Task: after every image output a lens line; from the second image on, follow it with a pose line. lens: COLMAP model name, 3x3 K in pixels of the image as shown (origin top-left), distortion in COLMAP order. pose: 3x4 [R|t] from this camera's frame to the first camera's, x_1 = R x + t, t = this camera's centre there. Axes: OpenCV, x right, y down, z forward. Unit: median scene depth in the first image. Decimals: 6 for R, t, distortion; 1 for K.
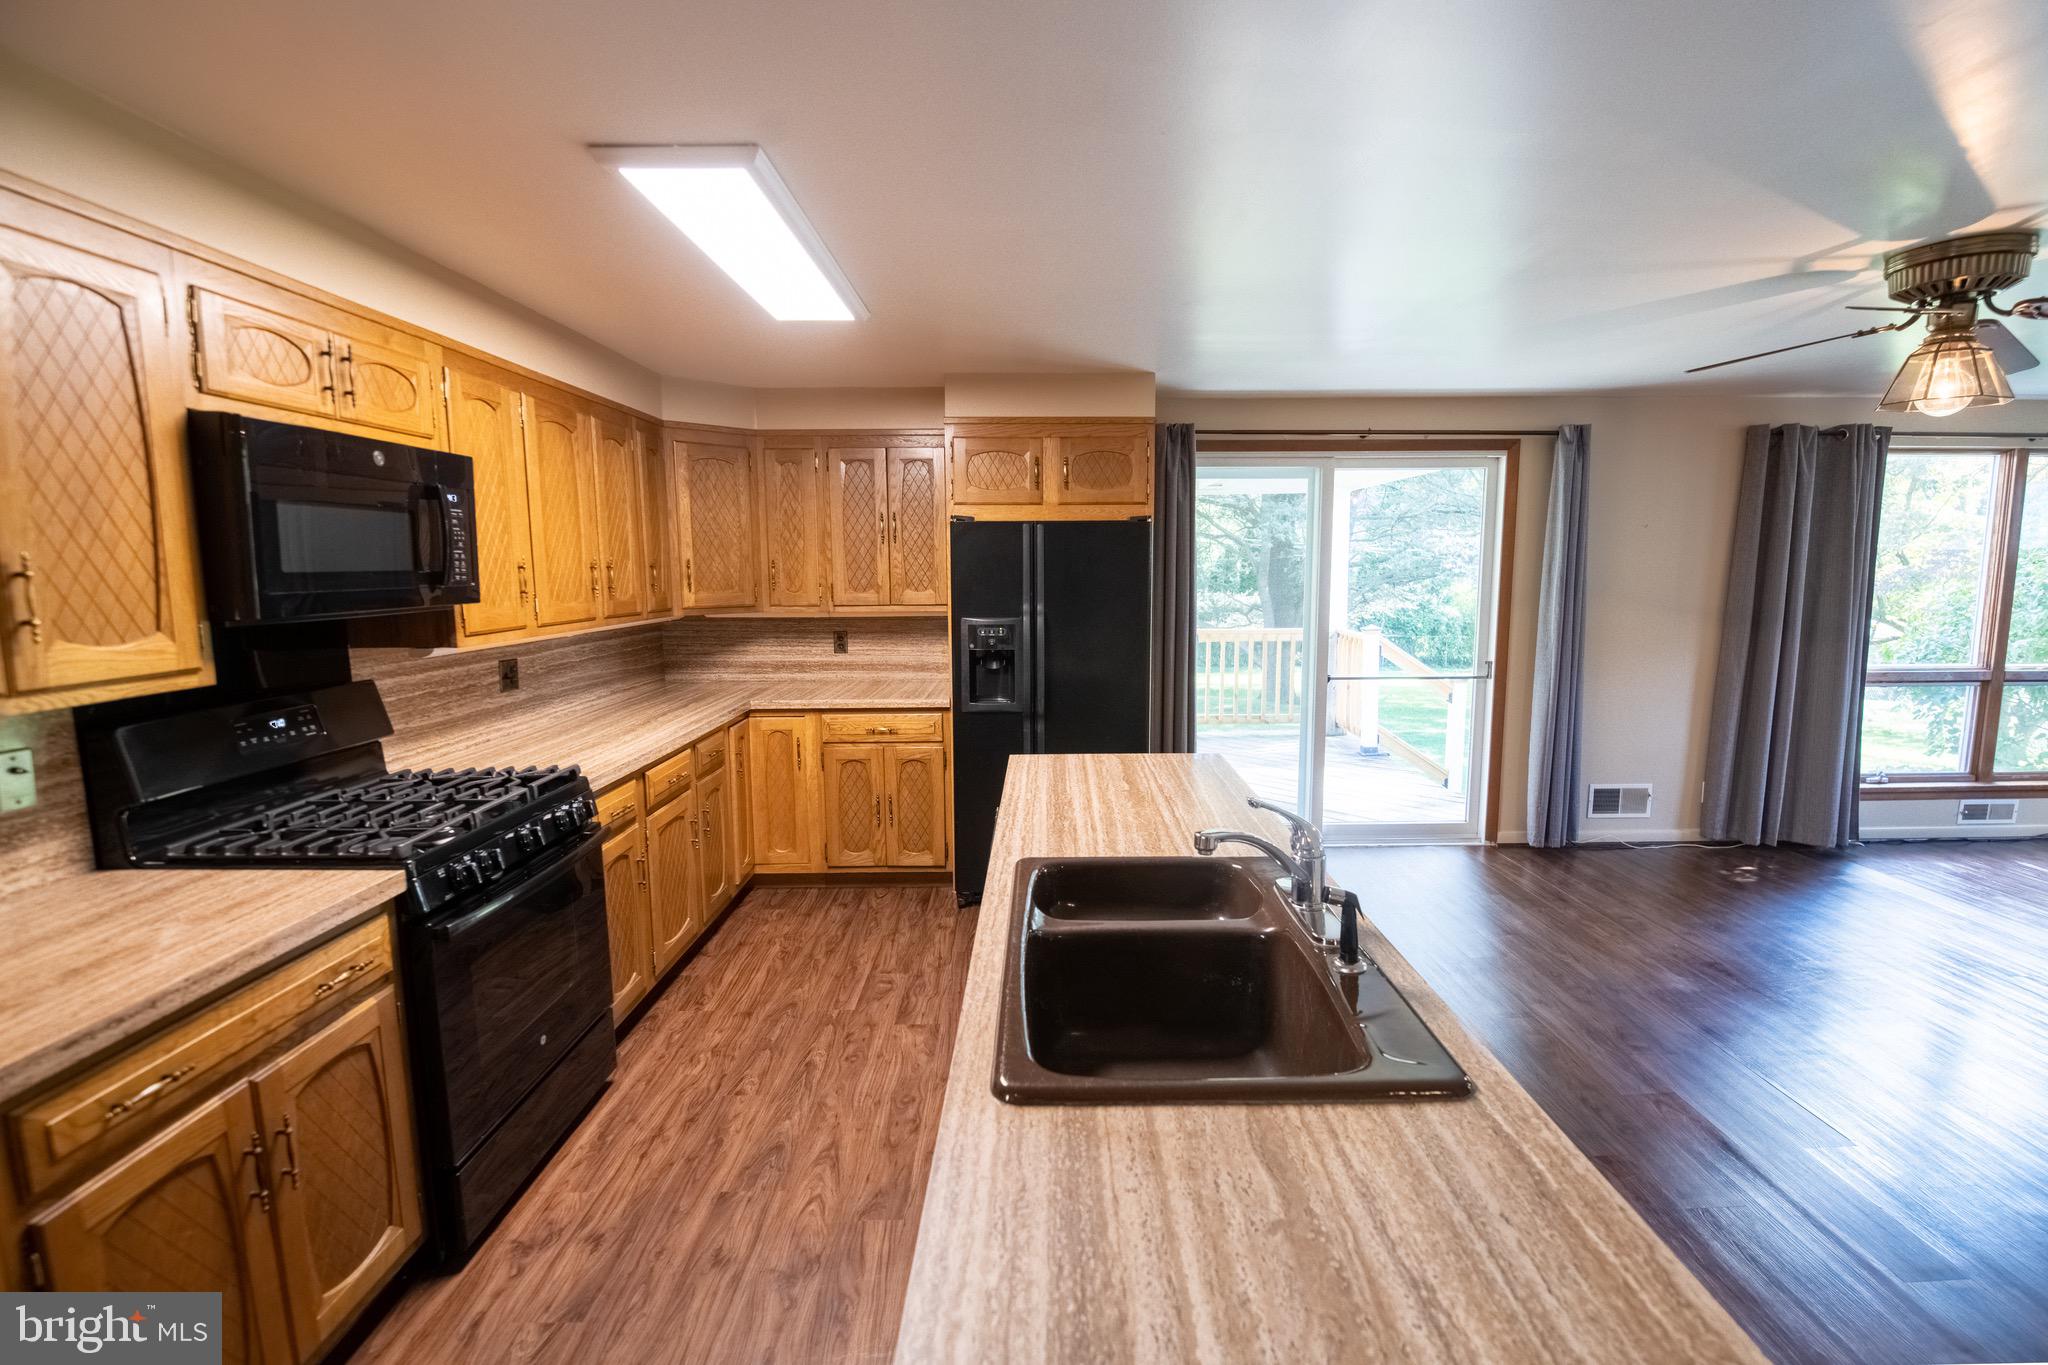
lens RADIAL K [[902.9, 0, 1036.9], [0, 902.9, 683.2], [0, 0, 1]] dist [-0.000521, -0.010151]
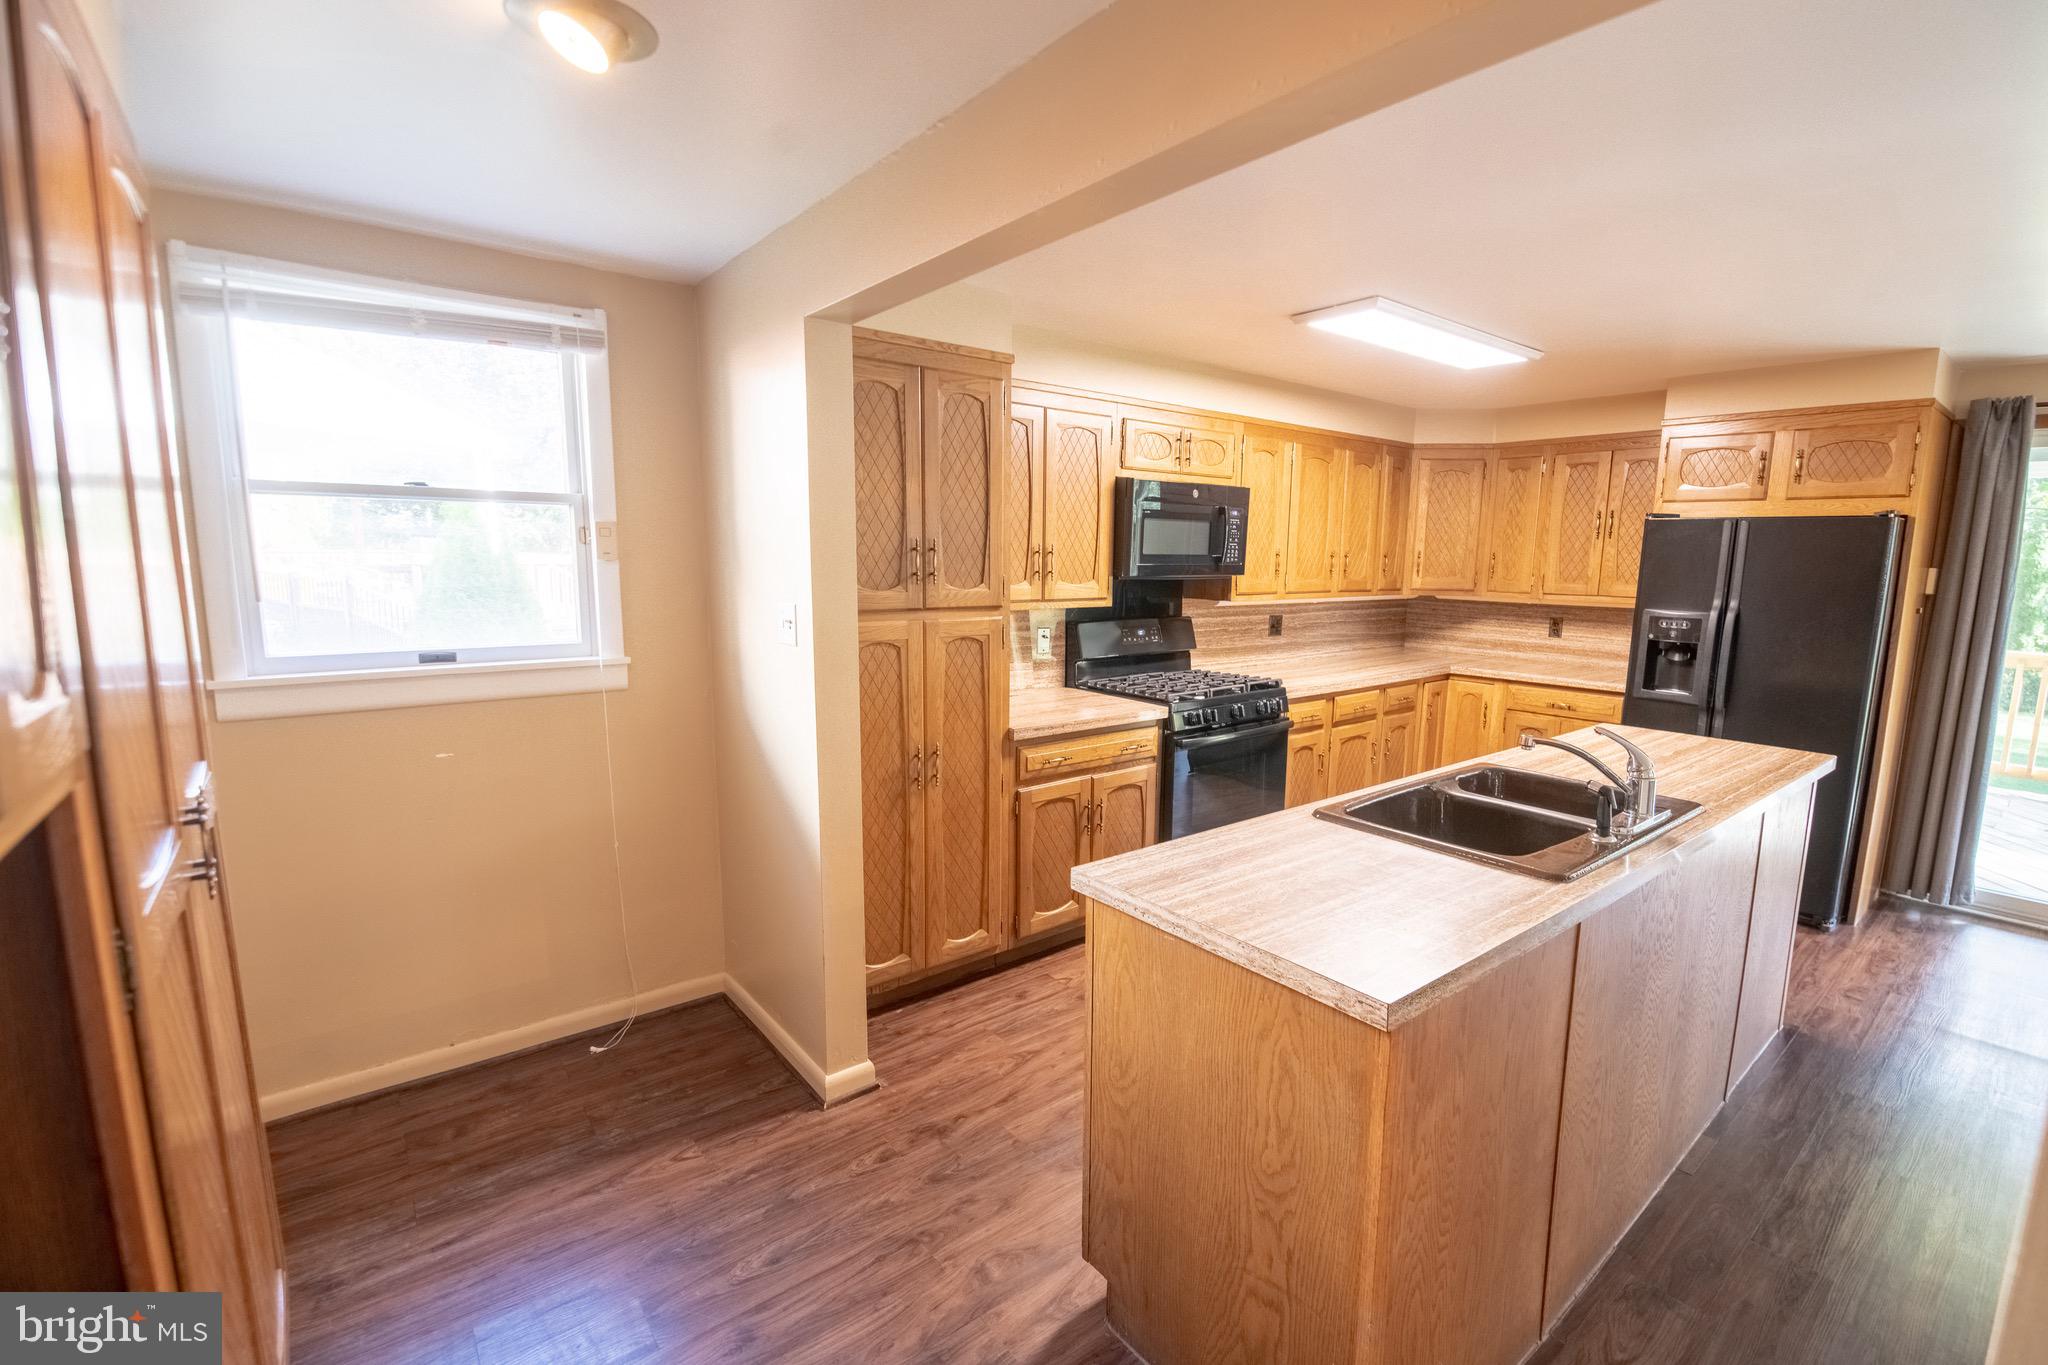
lens RADIAL K [[902.9, 0, 1054.4], [0, 902.9, 693.4], [0, 0, 1]] dist [-0.000521, -0.010151]
pose [[0.628812, 0.133227, -0.766058, 0.365011], [-0.117486, 0.990180, 0.075767, 0.032866], [0.768630, 0.042358, 0.638290, -0.254324]]
